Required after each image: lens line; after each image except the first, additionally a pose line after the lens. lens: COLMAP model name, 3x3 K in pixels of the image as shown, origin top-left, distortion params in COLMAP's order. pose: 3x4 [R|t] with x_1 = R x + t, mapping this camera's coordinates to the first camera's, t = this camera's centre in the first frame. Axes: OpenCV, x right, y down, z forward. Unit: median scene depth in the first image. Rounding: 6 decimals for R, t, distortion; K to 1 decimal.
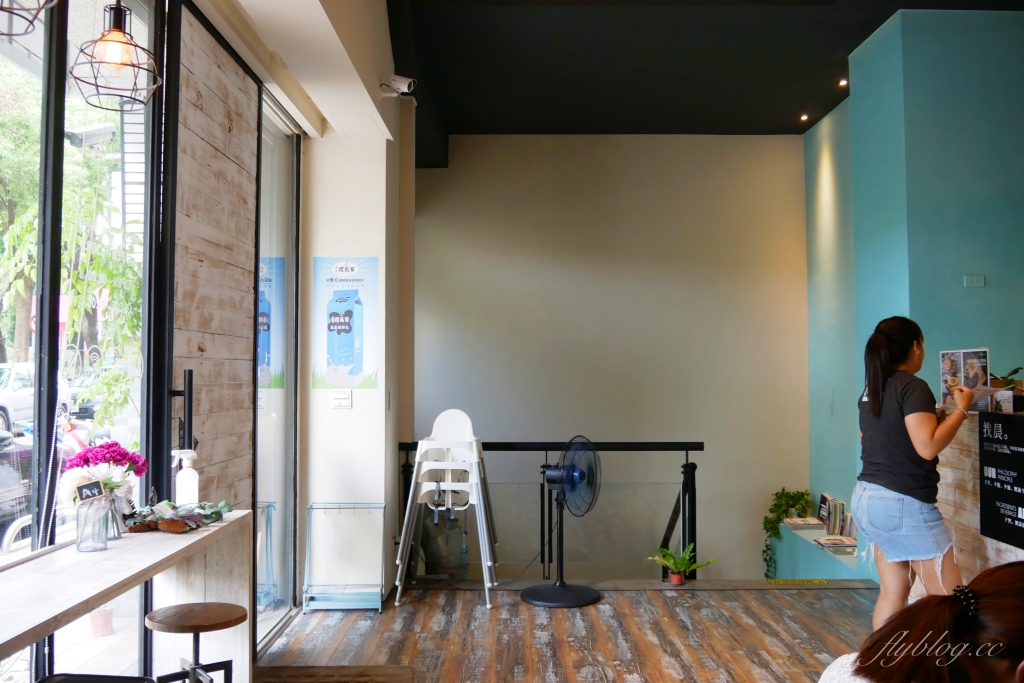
lens RADIAL K [[828.2, 0, 511.5], [0, 828.2, 341.3], [0, 0, 1]] dist [-0.012470, -0.006999]
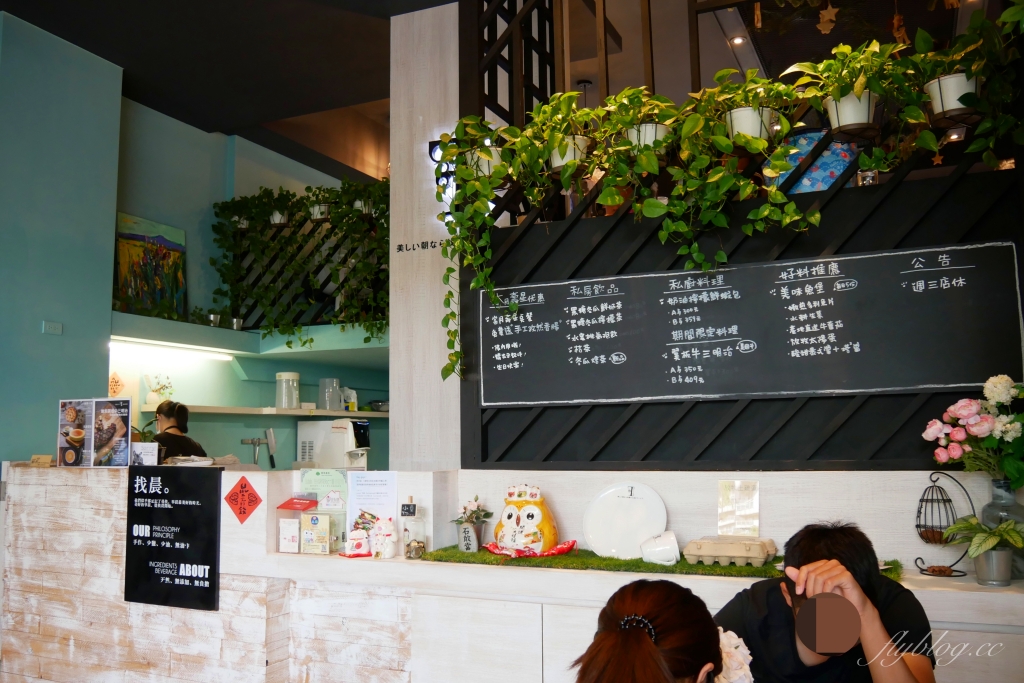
lens RADIAL K [[828.2, 0, 512.3], [0, 828.2, 342.6], [0, 0, 1]] dist [-0.012470, -0.006999]
pose [[0.427430, 0.088124, 0.899743, -0.093981], [-0.025857, 0.996022, -0.085271, 0.016482], [-0.903678, 0.013183, 0.428009, 0.221343]]
